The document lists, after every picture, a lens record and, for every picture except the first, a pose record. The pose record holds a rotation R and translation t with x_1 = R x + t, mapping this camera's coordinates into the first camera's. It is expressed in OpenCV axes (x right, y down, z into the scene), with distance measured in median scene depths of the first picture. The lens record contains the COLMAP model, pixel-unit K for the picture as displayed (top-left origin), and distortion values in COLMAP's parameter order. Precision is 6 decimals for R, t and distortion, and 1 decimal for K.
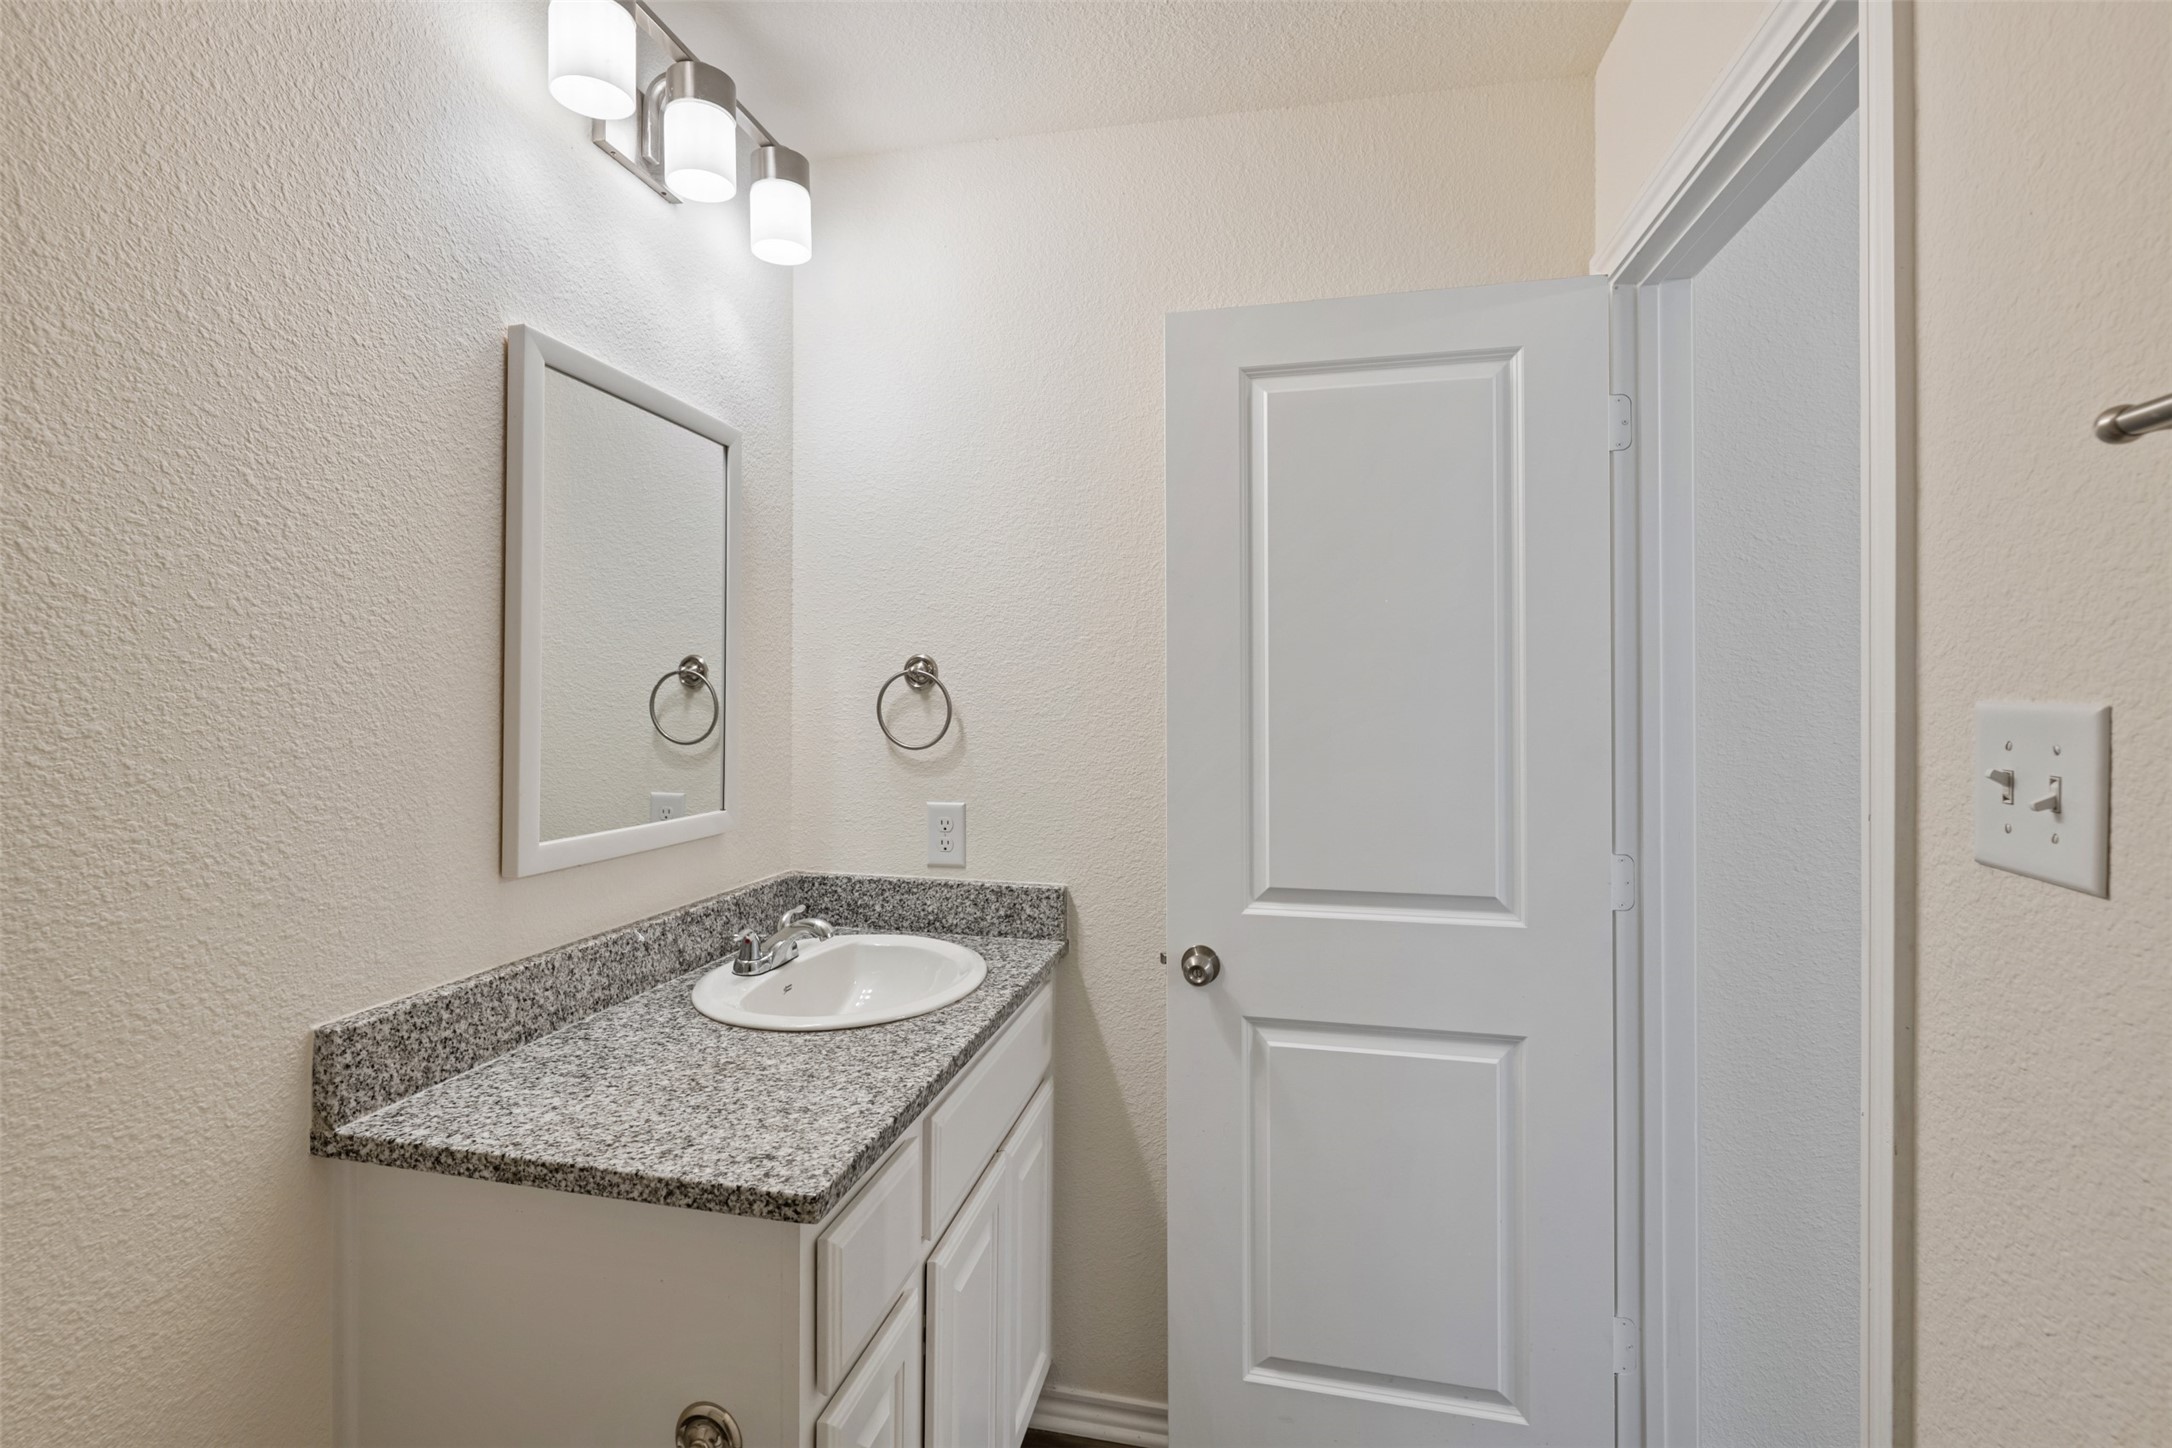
lens RADIAL K [[996.2, 0, 1085.5], [0, 996.2, 688.8], [0, 0, 1]] dist [0.000144, -0.000142]
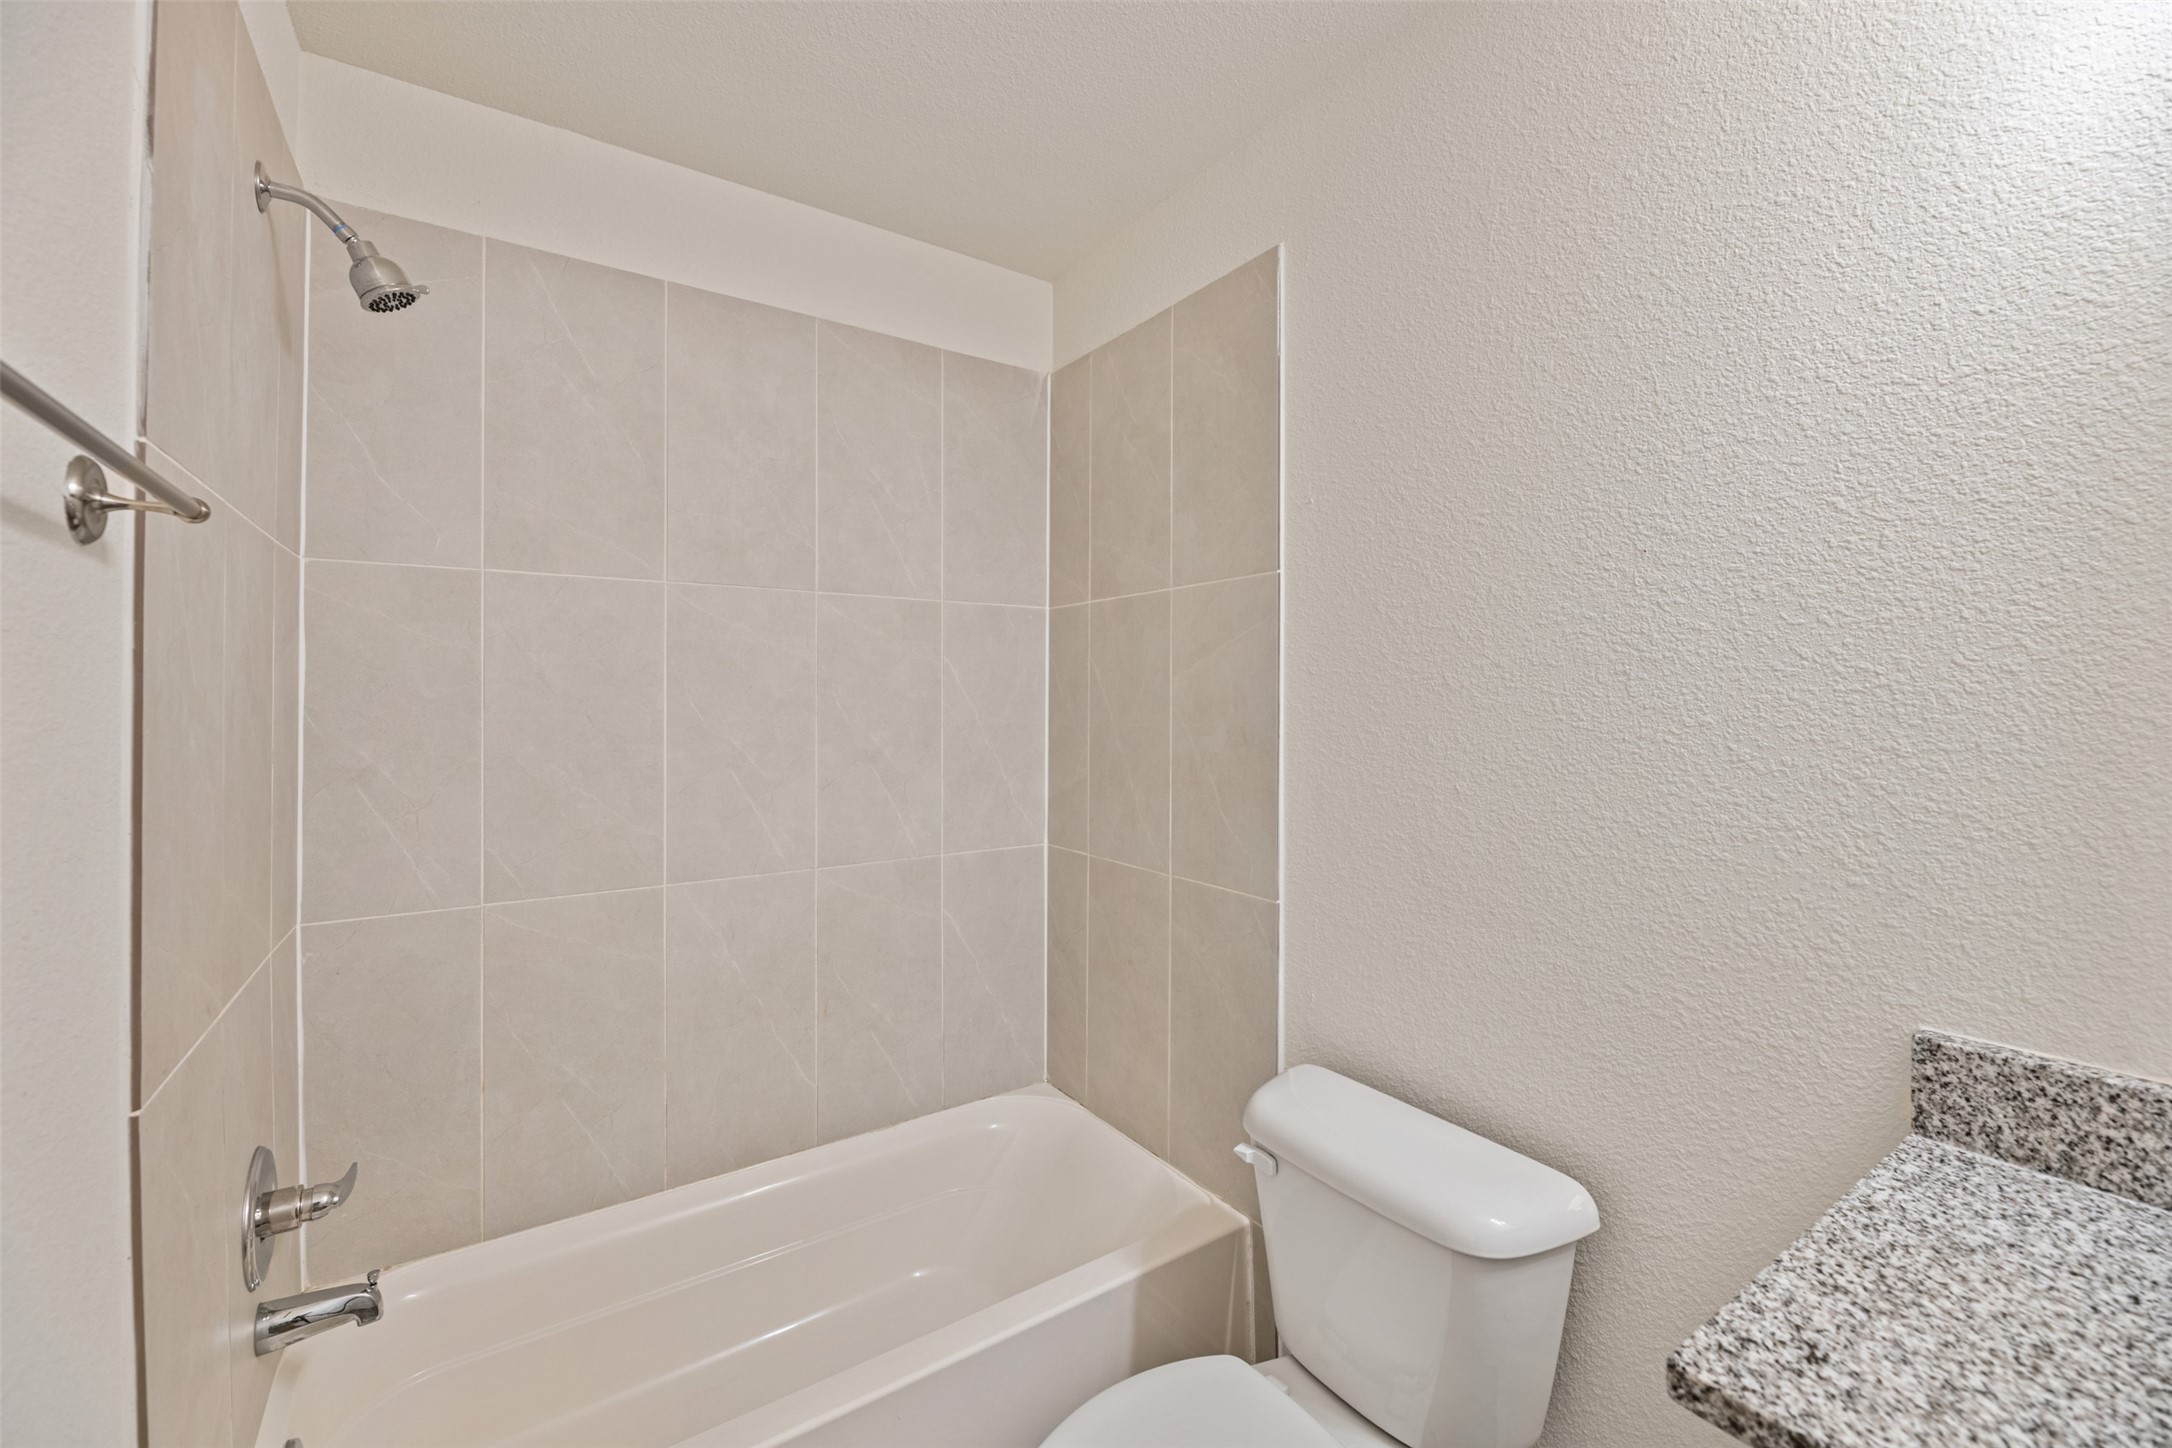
lens RADIAL K [[883.7, 0, 1079.4], [0, 883.7, 702.2], [0, 0, 1]] dist [-0.002666, -0.000793]
pose [[-0.693343, -0.007735, -0.720567, 0.477521], [-0.000399, 0.999946, -0.010350, 0.023793], [0.720608, -0.006888, -0.693308, 1.063685]]
